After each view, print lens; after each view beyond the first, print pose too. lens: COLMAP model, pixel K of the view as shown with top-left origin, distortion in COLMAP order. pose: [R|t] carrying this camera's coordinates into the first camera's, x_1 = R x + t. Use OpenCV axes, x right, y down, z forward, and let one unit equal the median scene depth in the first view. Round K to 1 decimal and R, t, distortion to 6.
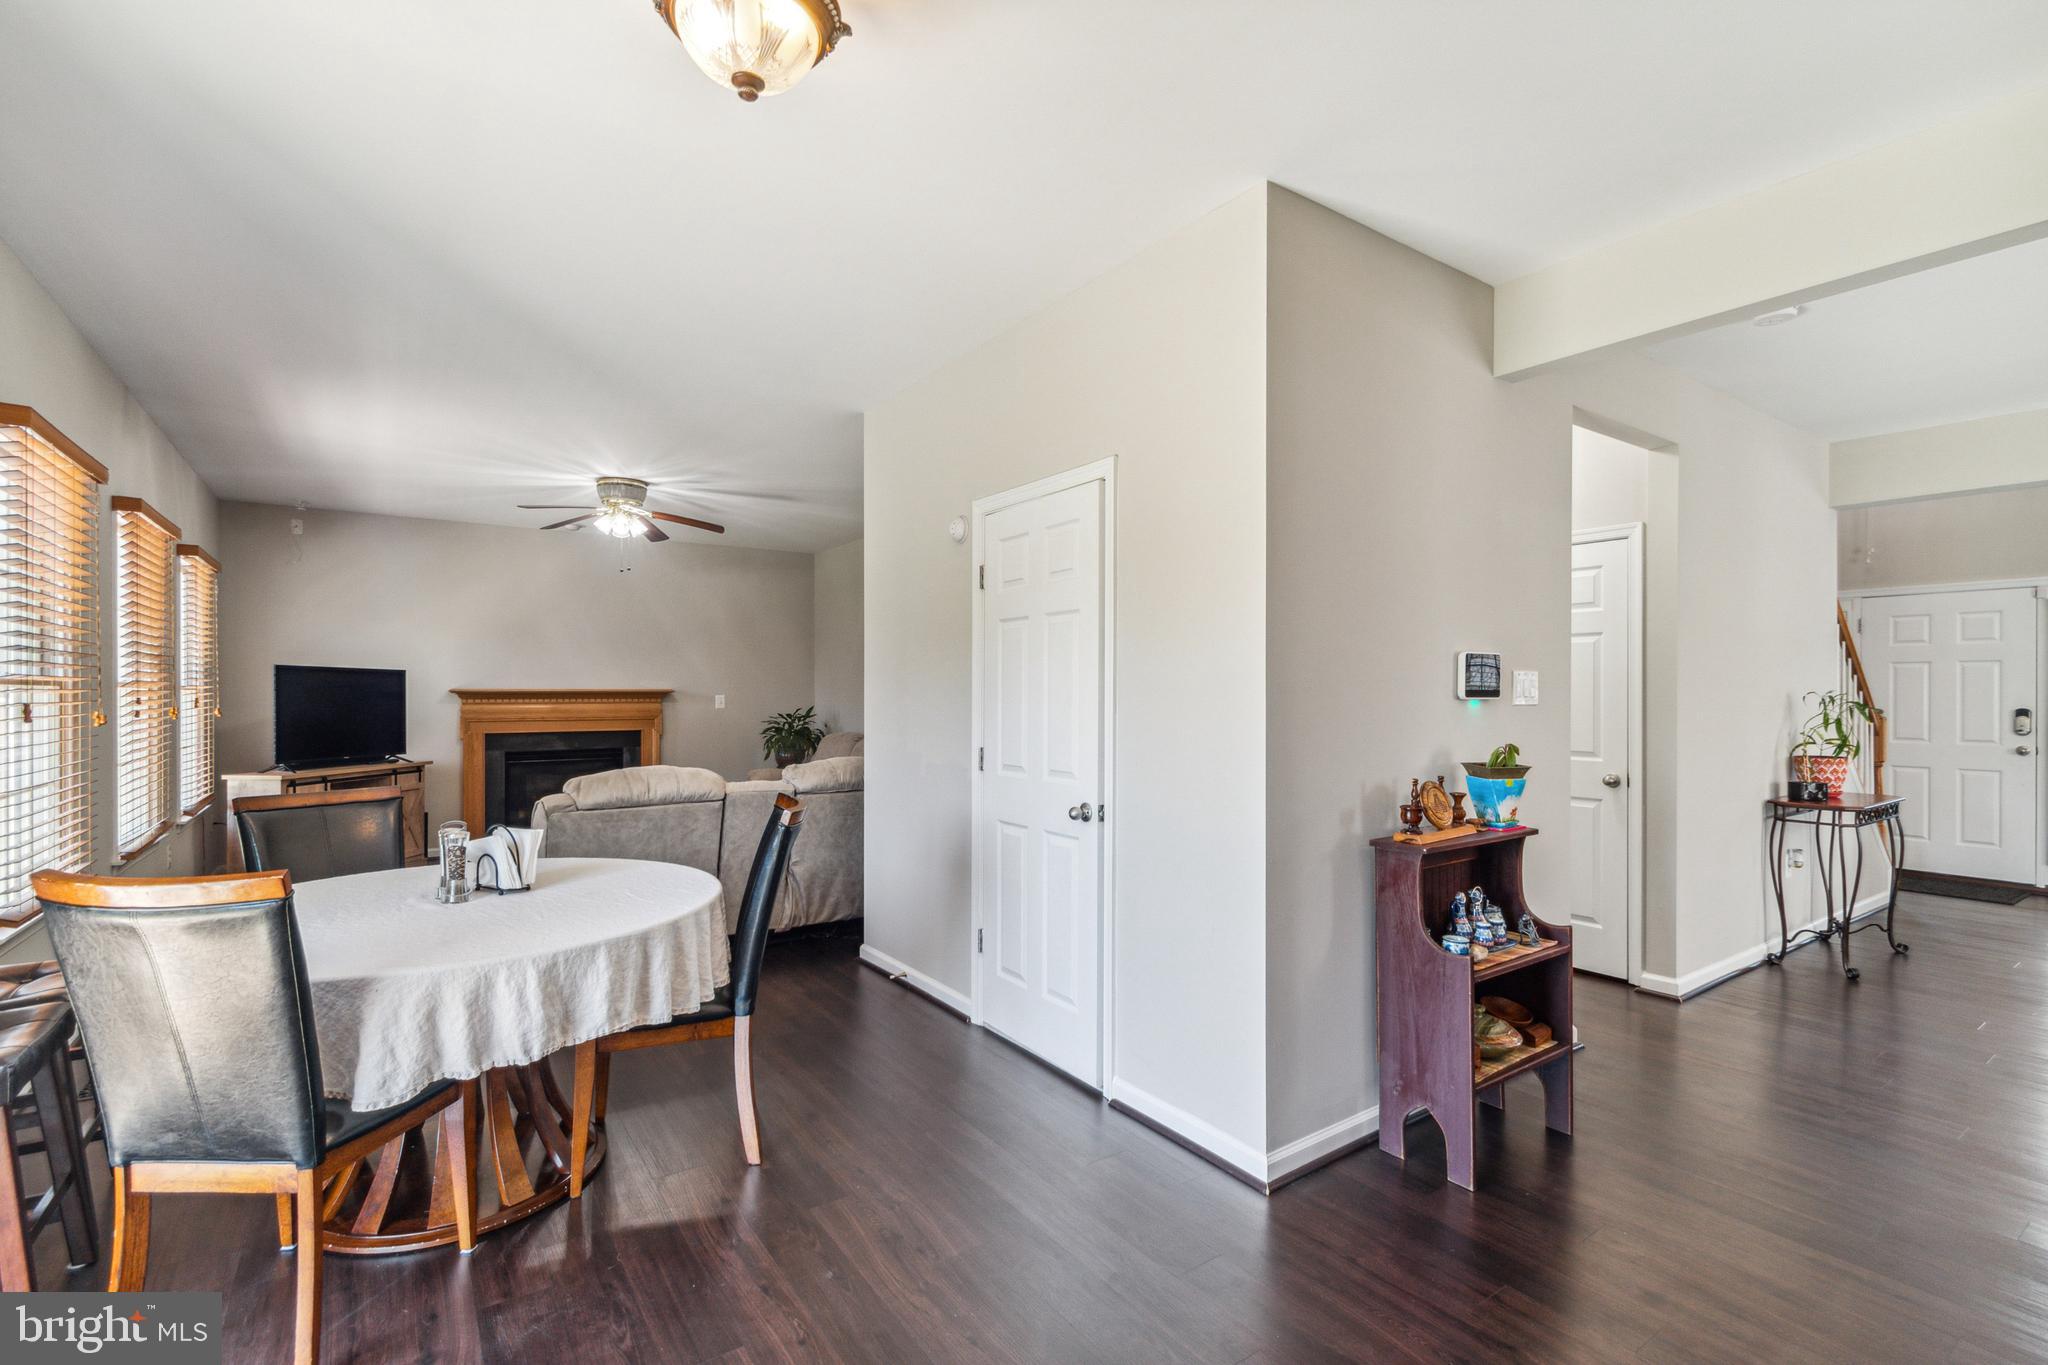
lens RADIAL K [[931.2, 0, 1033.2], [0, 931.2, 686.0], [0, 0, 1]] dist [0.001700, 0.000472]
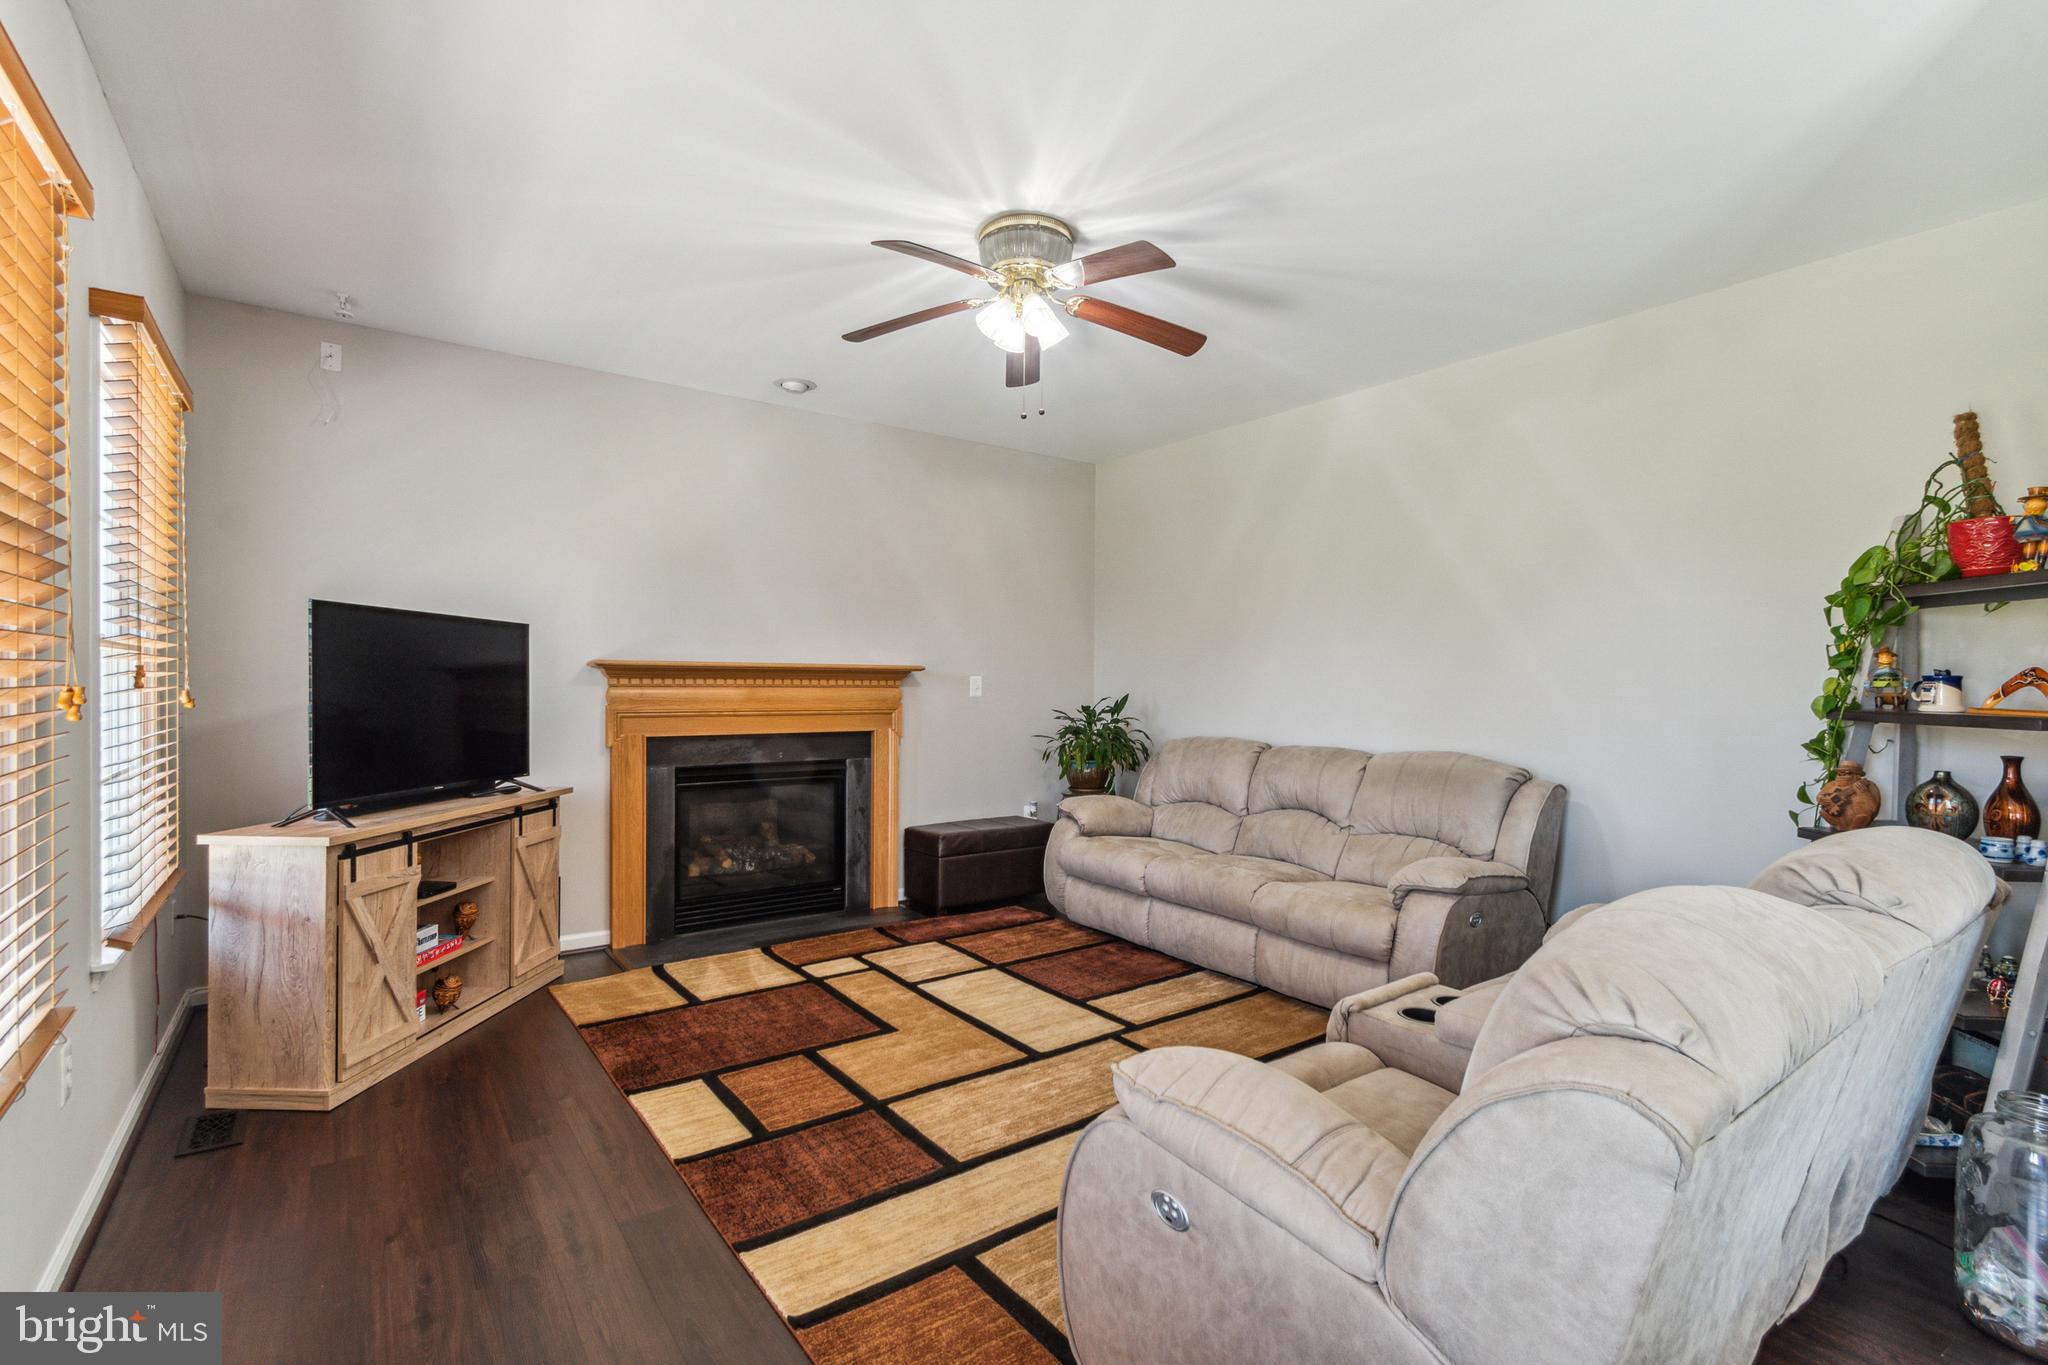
lens RADIAL K [[931.2, 0, 1017.7], [0, 931.2, 684.1], [0, 0, 1]] dist [0.001700, 0.000472]
pose [[0.999826, 0.007492, 0.017098, -0.397421], [-0.007668, 0.999918, 0.010242, 0.010869], [-0.017020, -0.010372, 0.999801, 0.447982]]
